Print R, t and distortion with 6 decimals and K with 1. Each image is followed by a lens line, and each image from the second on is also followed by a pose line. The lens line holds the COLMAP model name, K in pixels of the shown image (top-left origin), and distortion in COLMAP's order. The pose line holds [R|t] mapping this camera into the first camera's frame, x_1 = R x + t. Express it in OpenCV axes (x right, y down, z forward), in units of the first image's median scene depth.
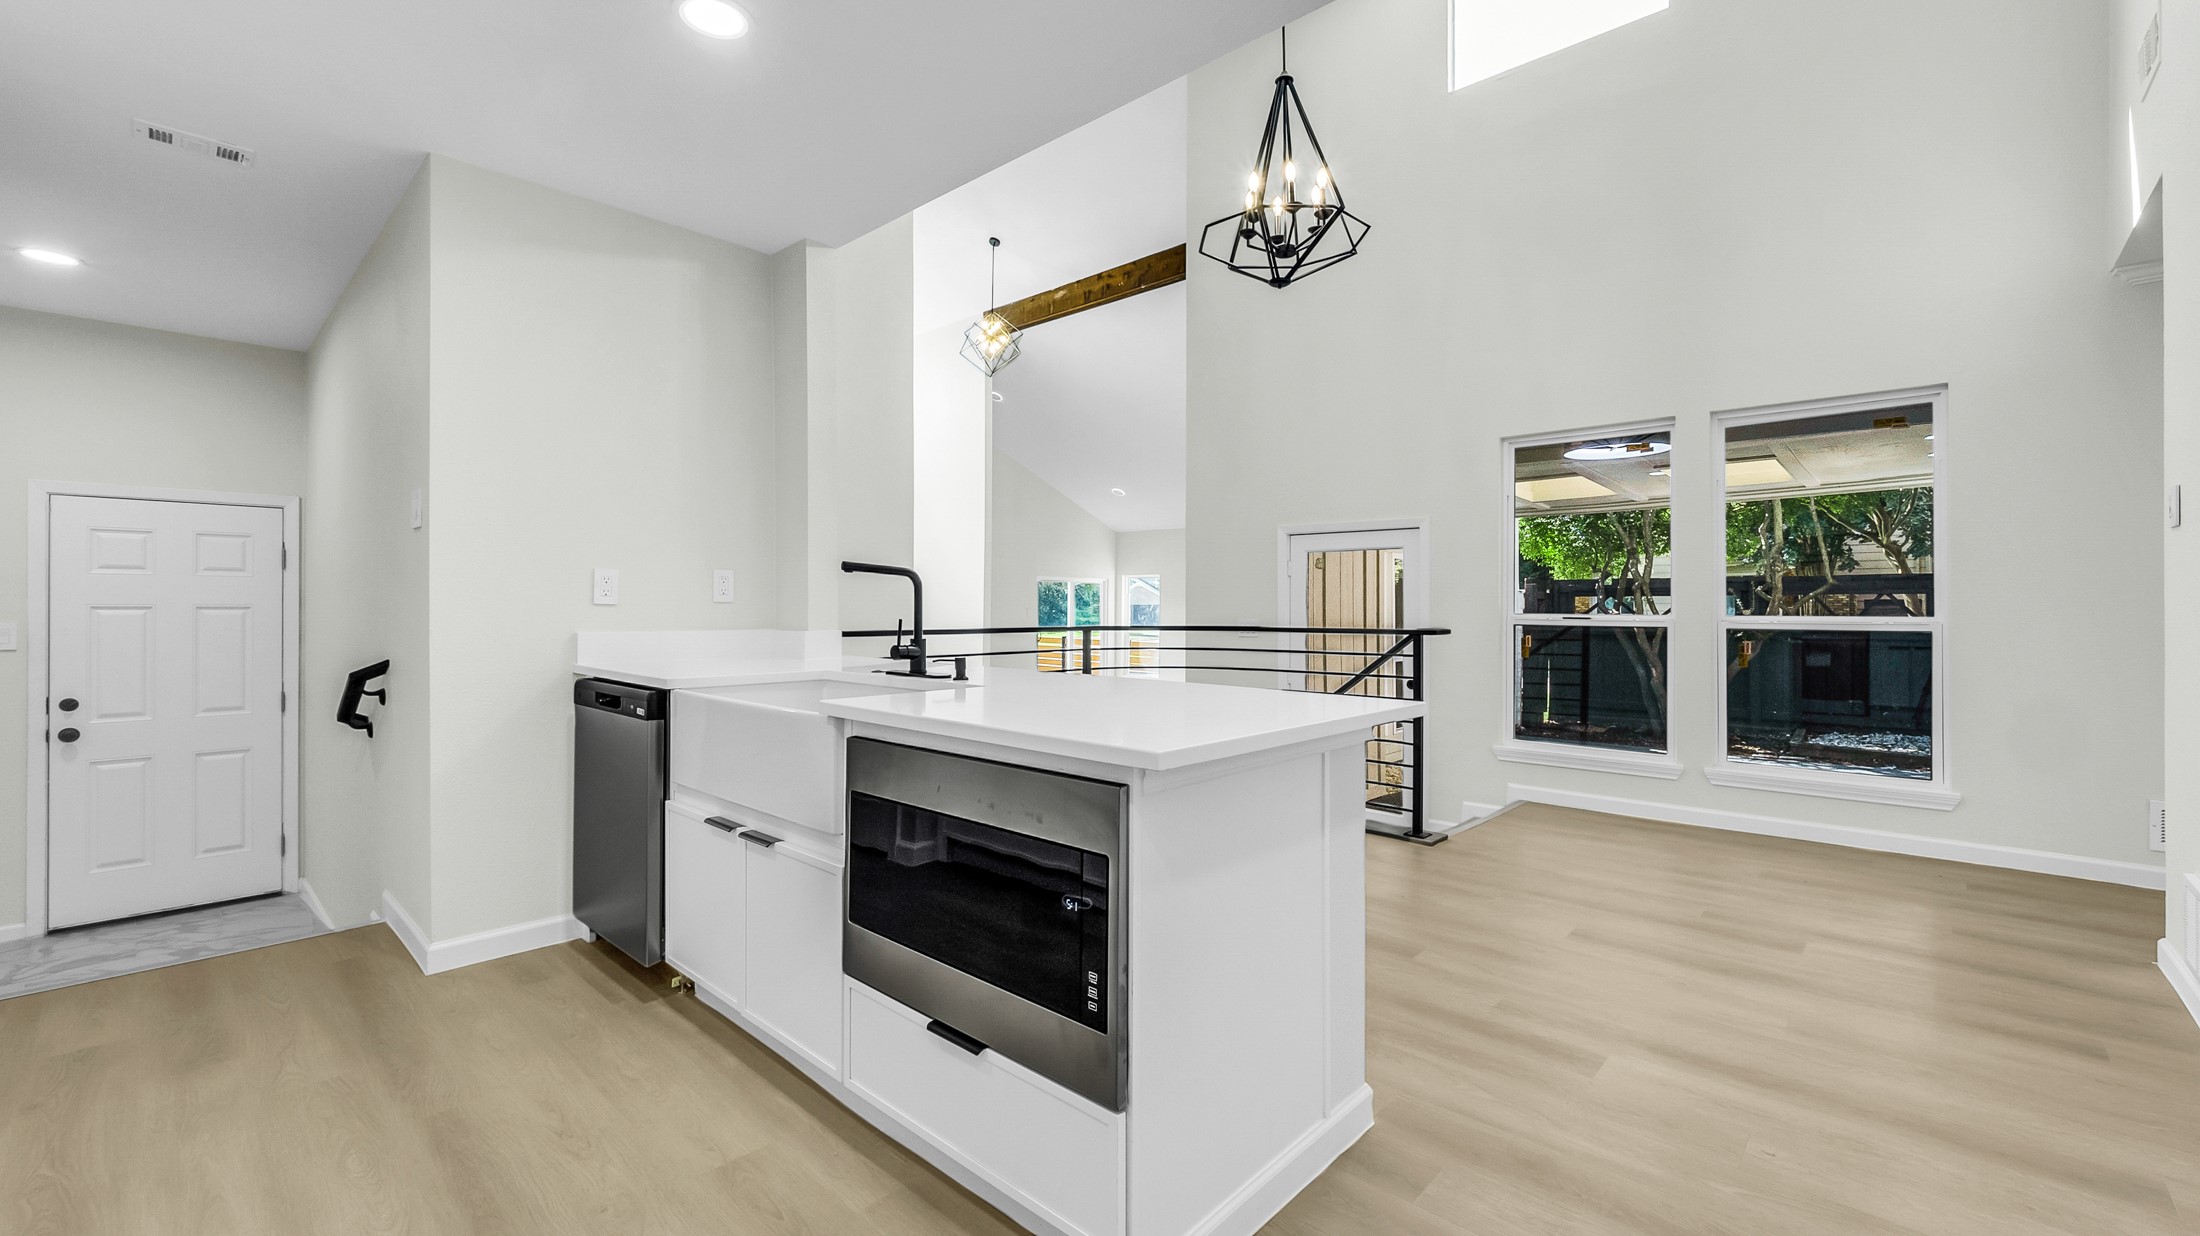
lens RADIAL K [[895.0, 0, 1091.8], [0, 895.0, 602.8], [0, 0, 1]] dist [-0.024813, -0.000322]
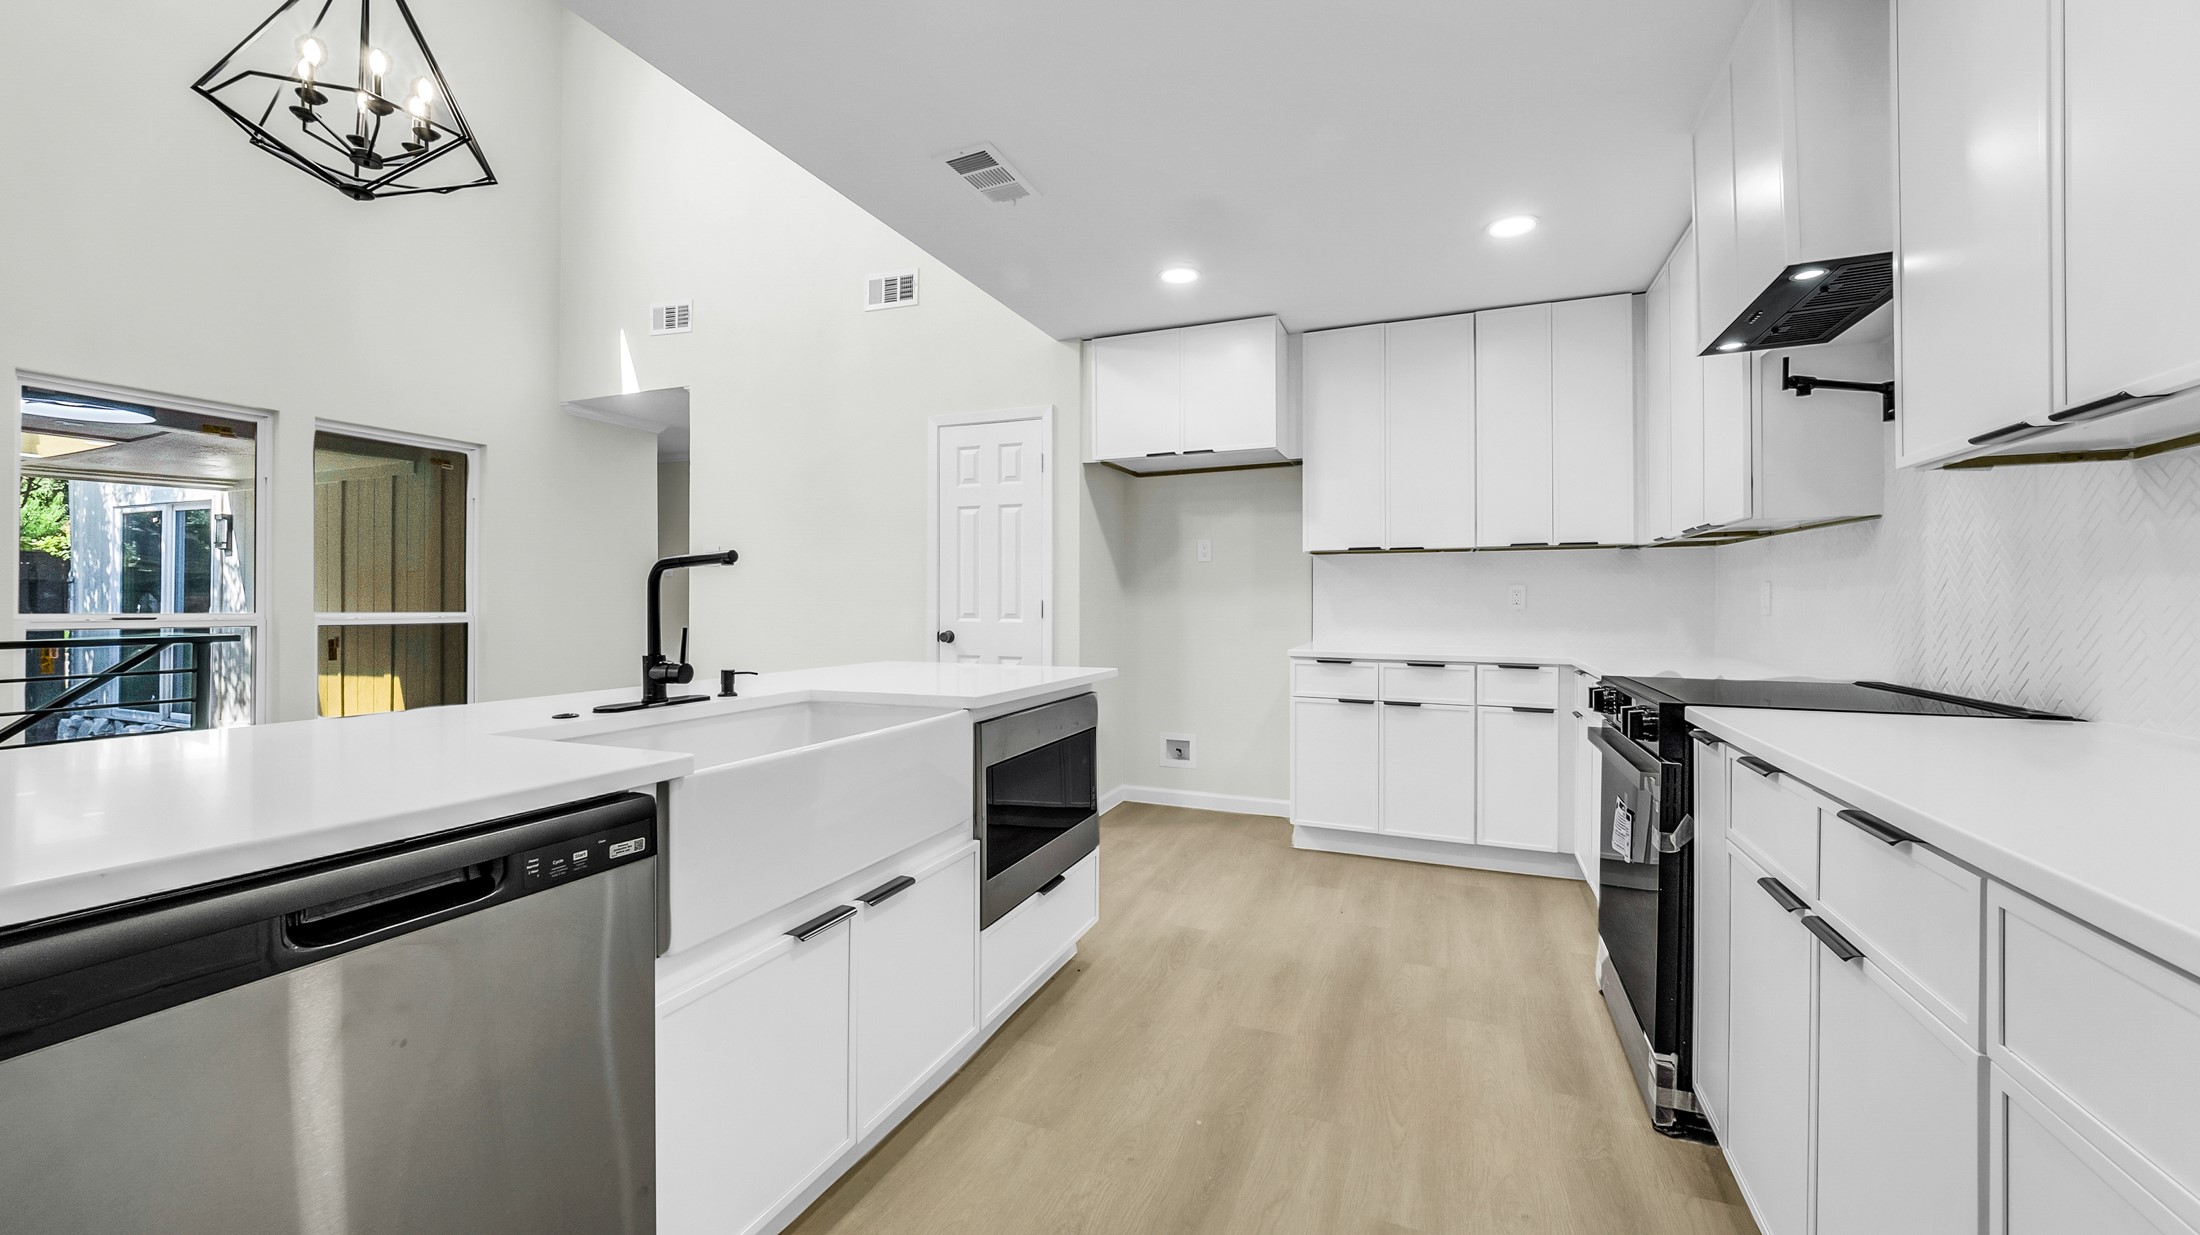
lens RADIAL K [[895.0, 0, 1101.3], [0, 895.0, 608.6], [0, 0, 1]] dist [-0.024813, -0.000322]
pose [[-0.382291, -0.007583, 0.924011, -1.315457], [-0.008408, 0.999953, 0.004728, -0.004290], [-0.924004, -0.005961, -0.382337, 1.227705]]
